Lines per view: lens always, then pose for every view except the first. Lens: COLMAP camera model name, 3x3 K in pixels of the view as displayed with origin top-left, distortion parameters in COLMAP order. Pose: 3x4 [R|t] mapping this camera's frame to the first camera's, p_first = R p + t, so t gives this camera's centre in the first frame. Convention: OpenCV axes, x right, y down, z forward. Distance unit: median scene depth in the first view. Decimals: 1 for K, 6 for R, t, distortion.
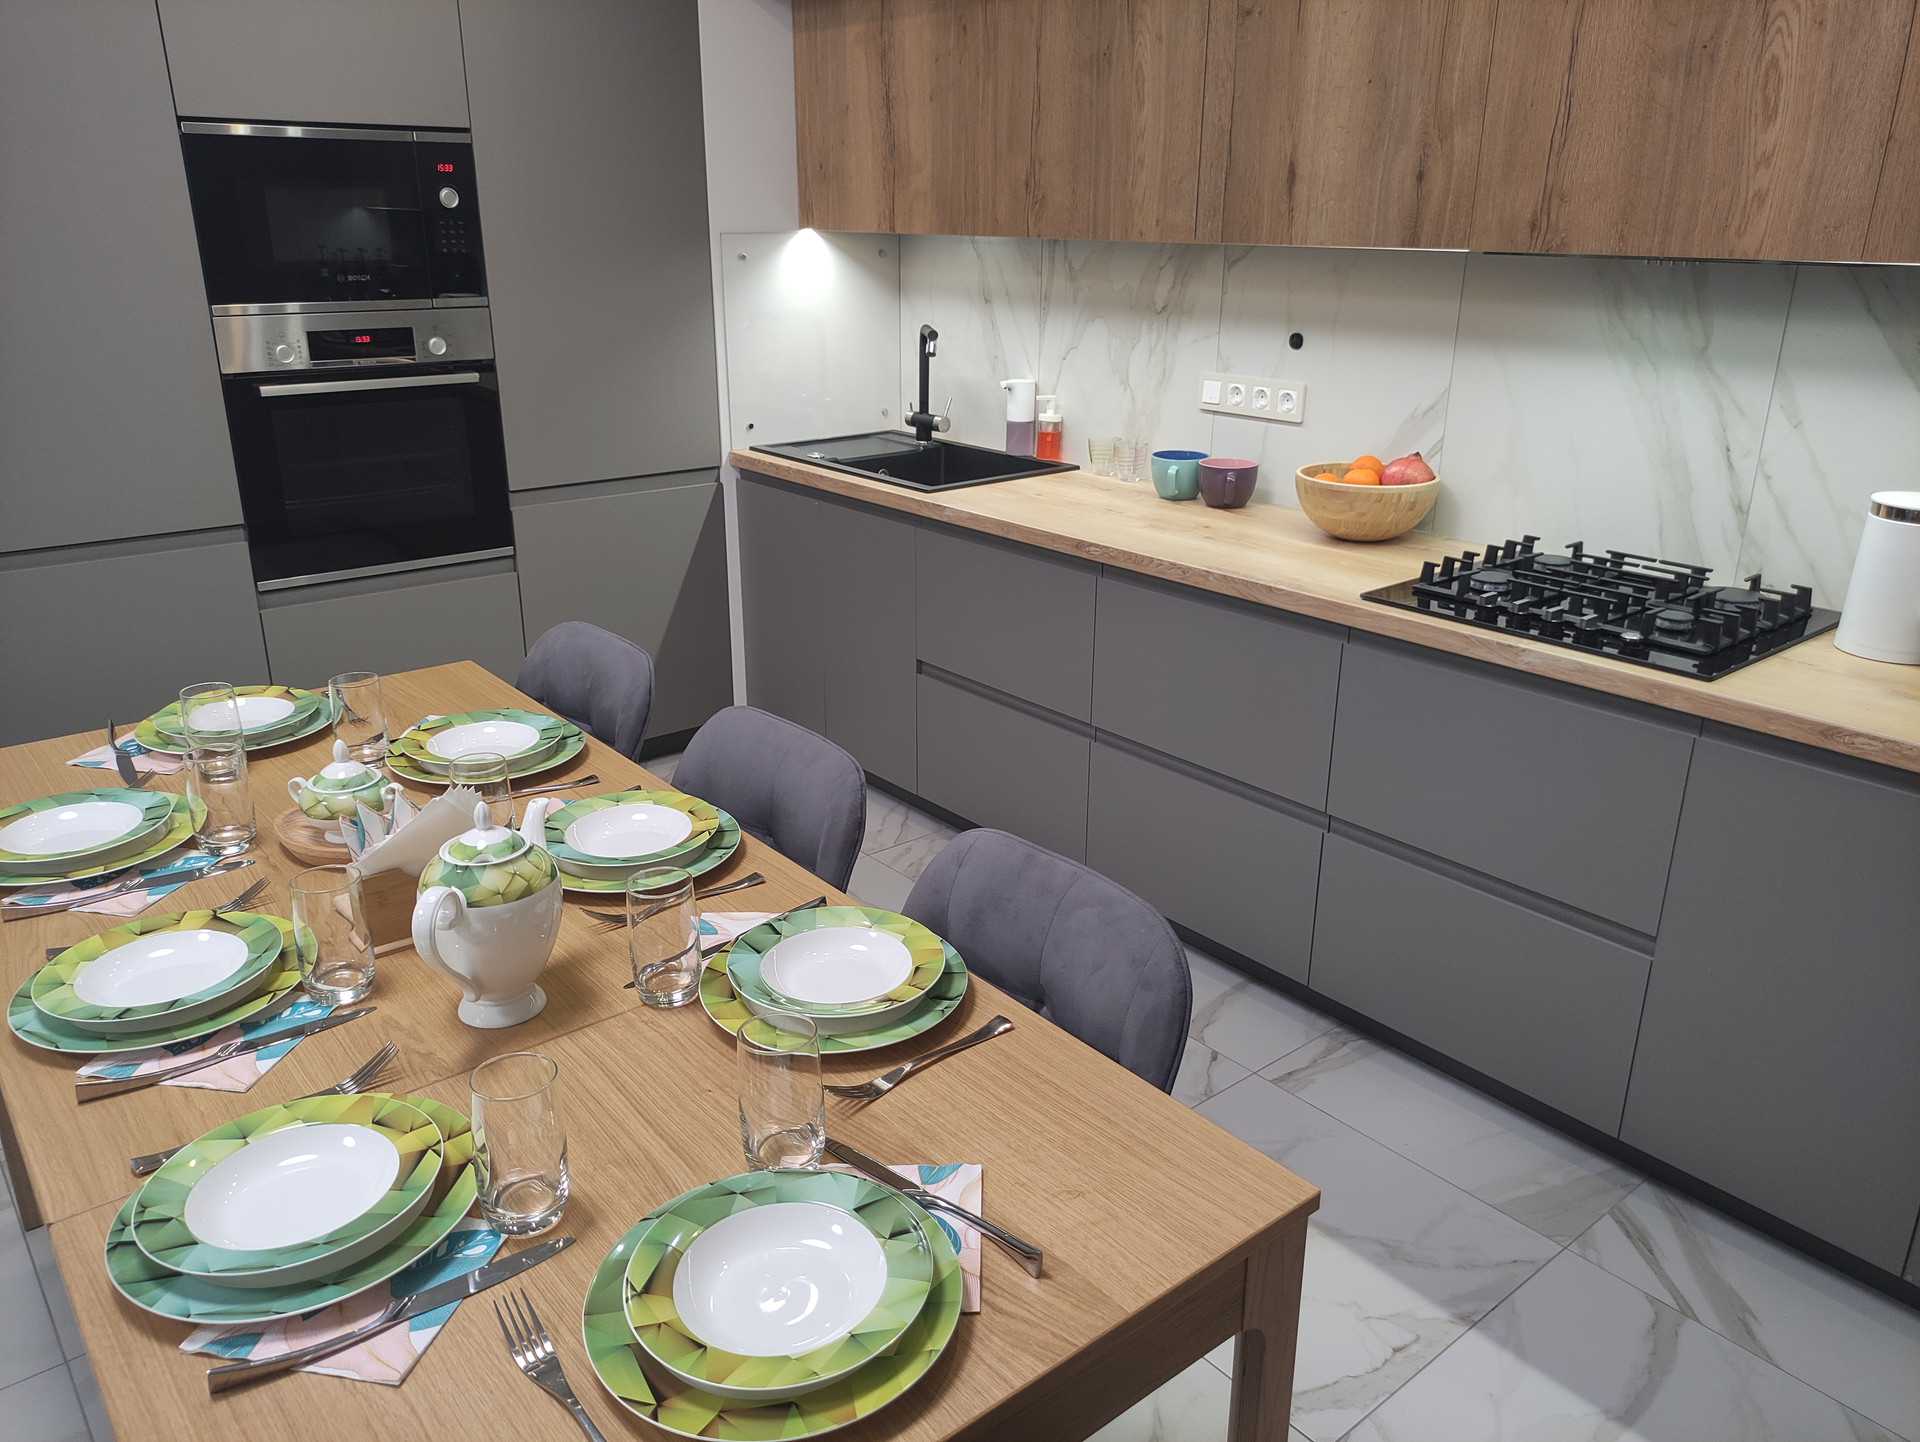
lens RADIAL K [[1433.4, 0, 954.4], [0, 1433.4, 717.5], [0, 0, 1]] dist [0.044418, -0.032564]
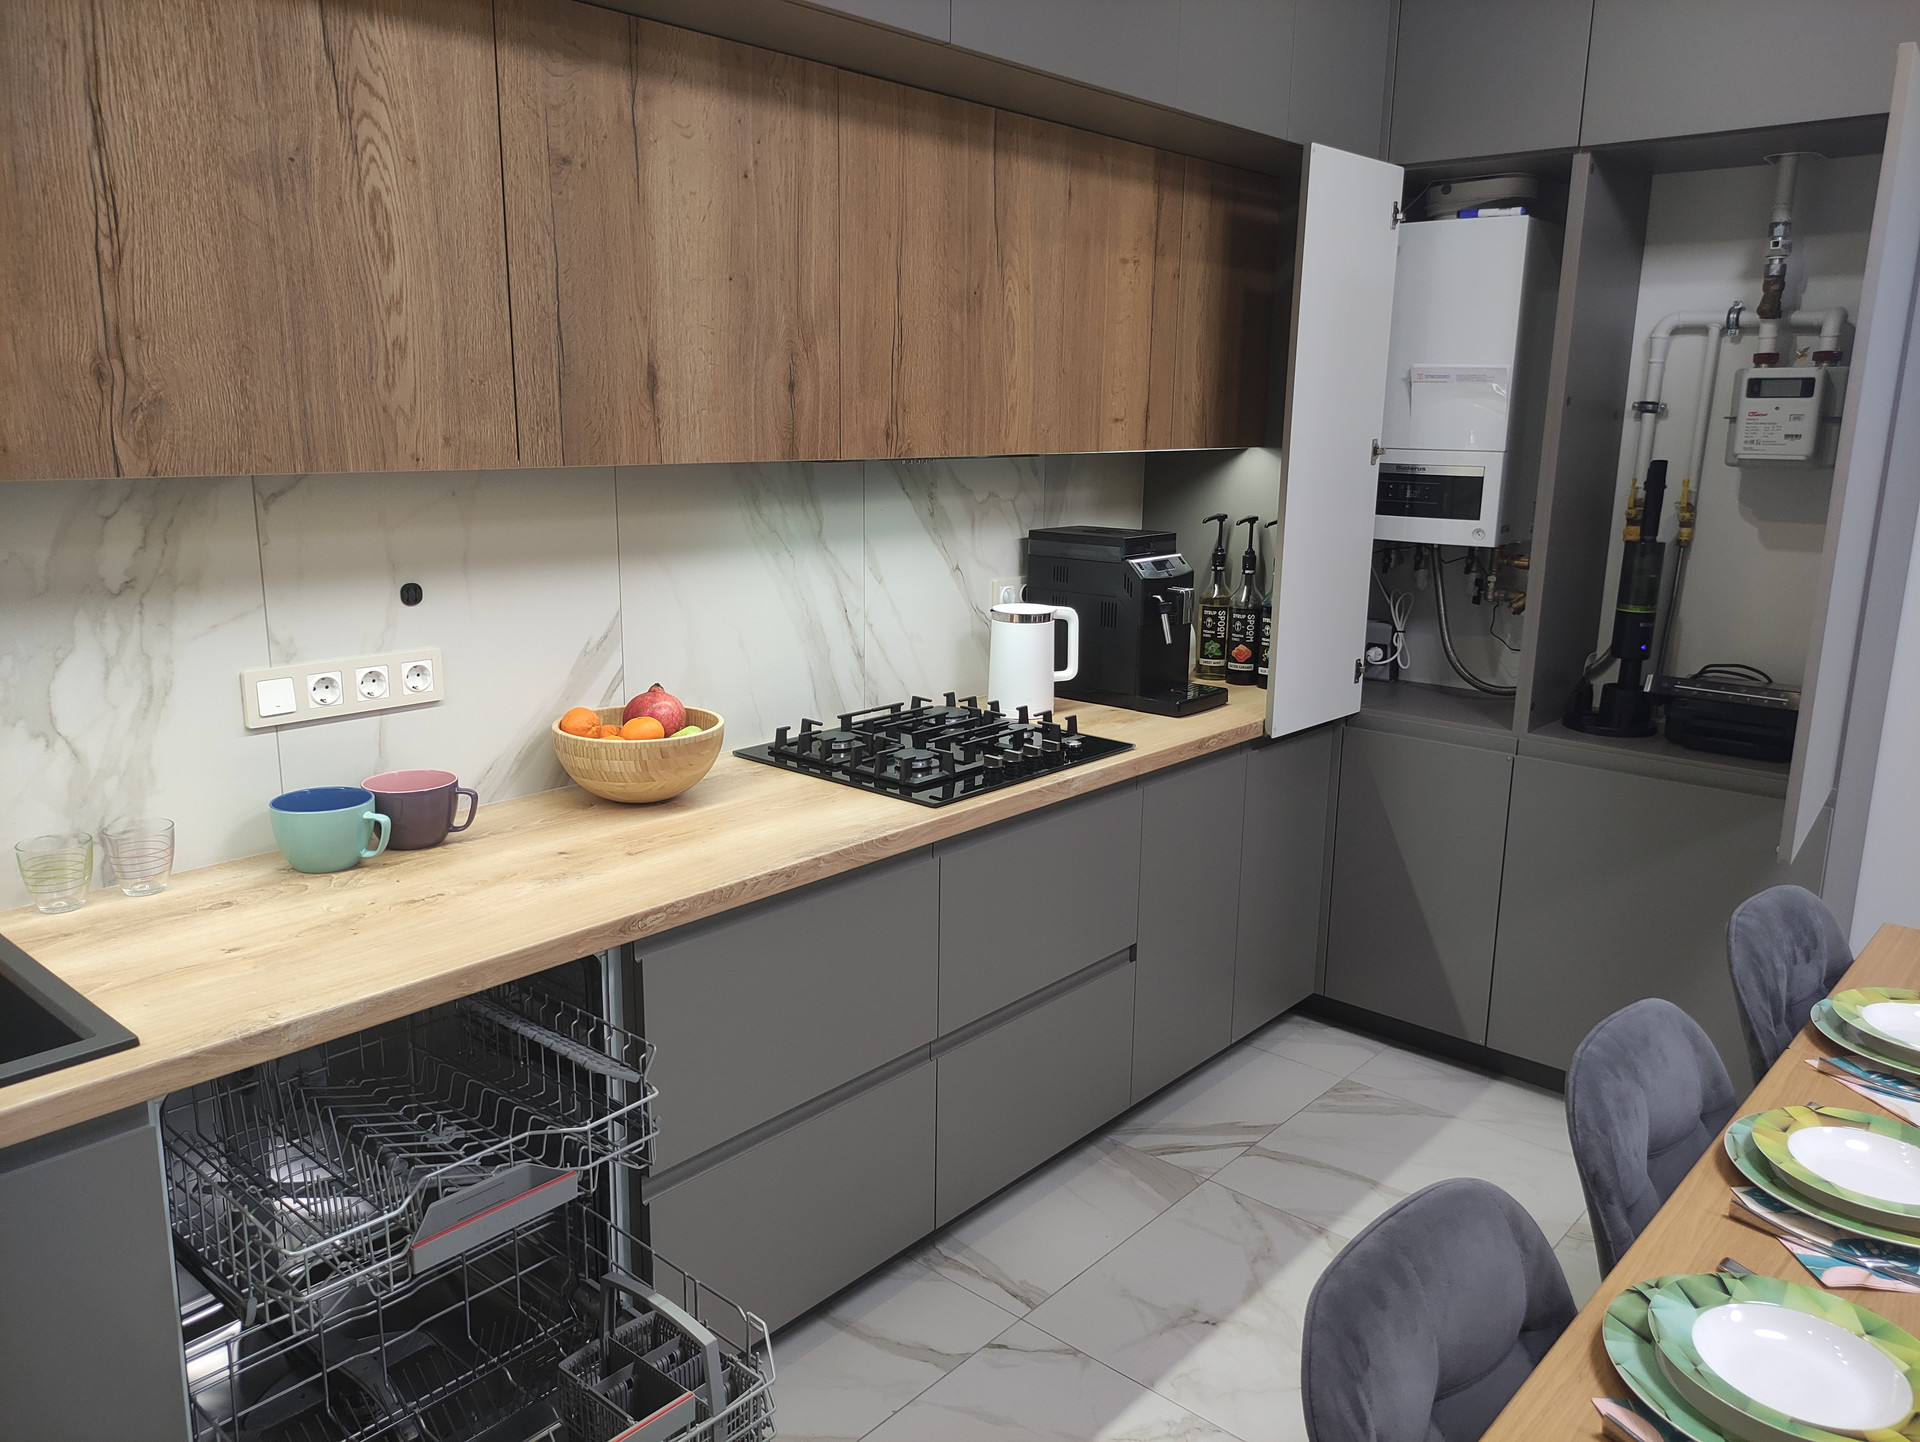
lens RADIAL K [[1433.4, 0, 962.6], [0, 1433.4, 724.1], [0, 0, 1]] dist [0.044418, -0.032564]
pose [[-0.161173, -0.227407, 0.960369, -0.610697], [0.318605, 0.909002, 0.268713, -0.374051], [-0.934085, 0.349288, -0.074053, 0.999625]]
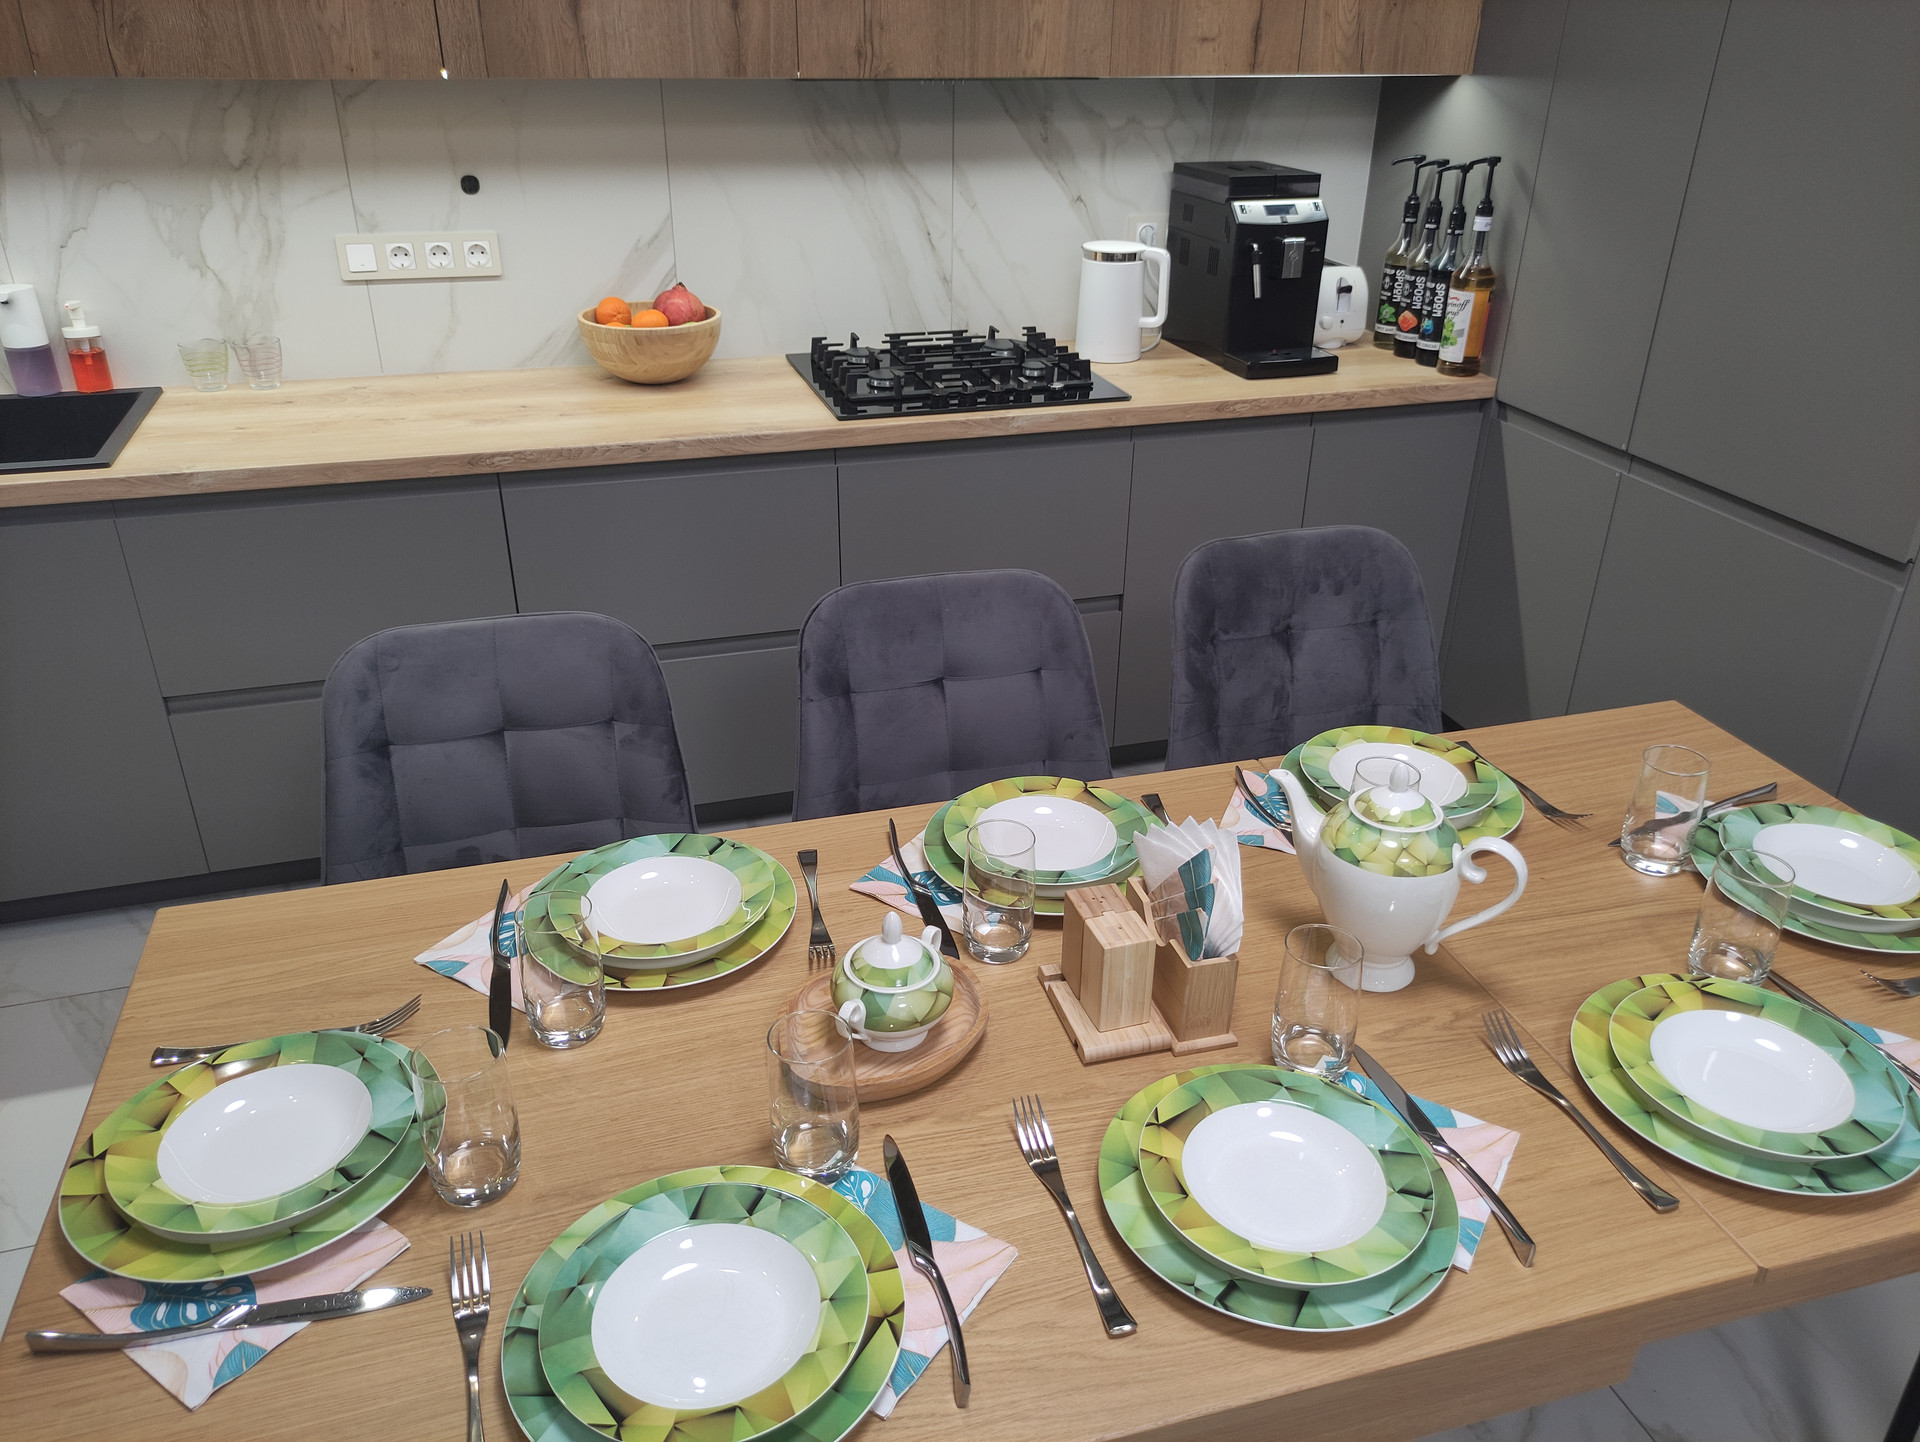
lens RADIAL K [[1433.4, 0, 953.9], [0, 1433.4, 725.8], [0, 0, 1]] dist [0.044418, -0.032564]
pose [[0.389112, -0.423012, 0.818323, -0.639323], [0.304309, 0.897488, 0.319236, -0.188420], [-0.869476, 0.124805, 0.477950, 0.424942]]
